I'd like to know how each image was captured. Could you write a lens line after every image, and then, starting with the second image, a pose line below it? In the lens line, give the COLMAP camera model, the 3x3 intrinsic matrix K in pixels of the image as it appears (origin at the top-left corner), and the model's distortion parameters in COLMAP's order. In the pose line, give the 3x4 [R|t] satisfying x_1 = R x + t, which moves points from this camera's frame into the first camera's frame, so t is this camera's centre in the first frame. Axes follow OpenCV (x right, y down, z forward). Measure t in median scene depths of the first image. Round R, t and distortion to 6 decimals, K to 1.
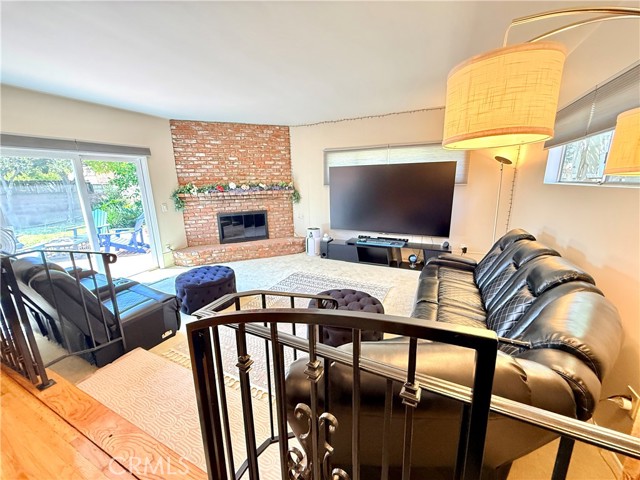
lens RADIAL K [[260.1, 0, 316.6], [0, 260.1, 240.8], [0, 0, 1]] dist [-0.000785, 0.000194]
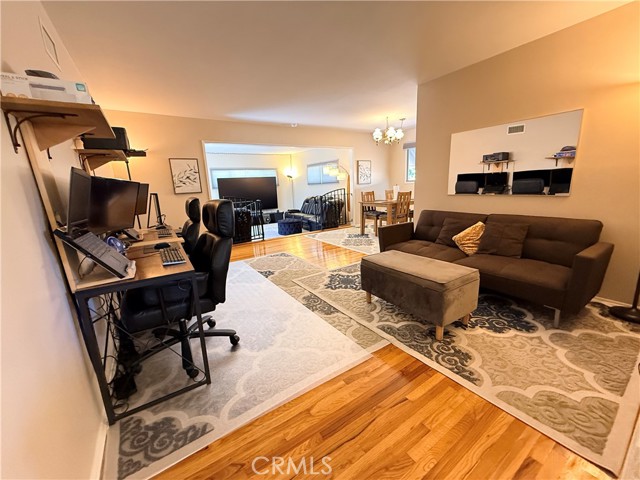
lens RADIAL K [[260.1, 0, 319.5], [0, 260.1, 242.4], [0, 0, 1]] dist [-0.000785, 0.000194]
pose [[0.496821, -0.193774, 0.845944, -1.144166], [0.231141, 0.969091, 0.086234, 0.143909], [-0.836507, 0.152689, 0.526253, -0.437801]]
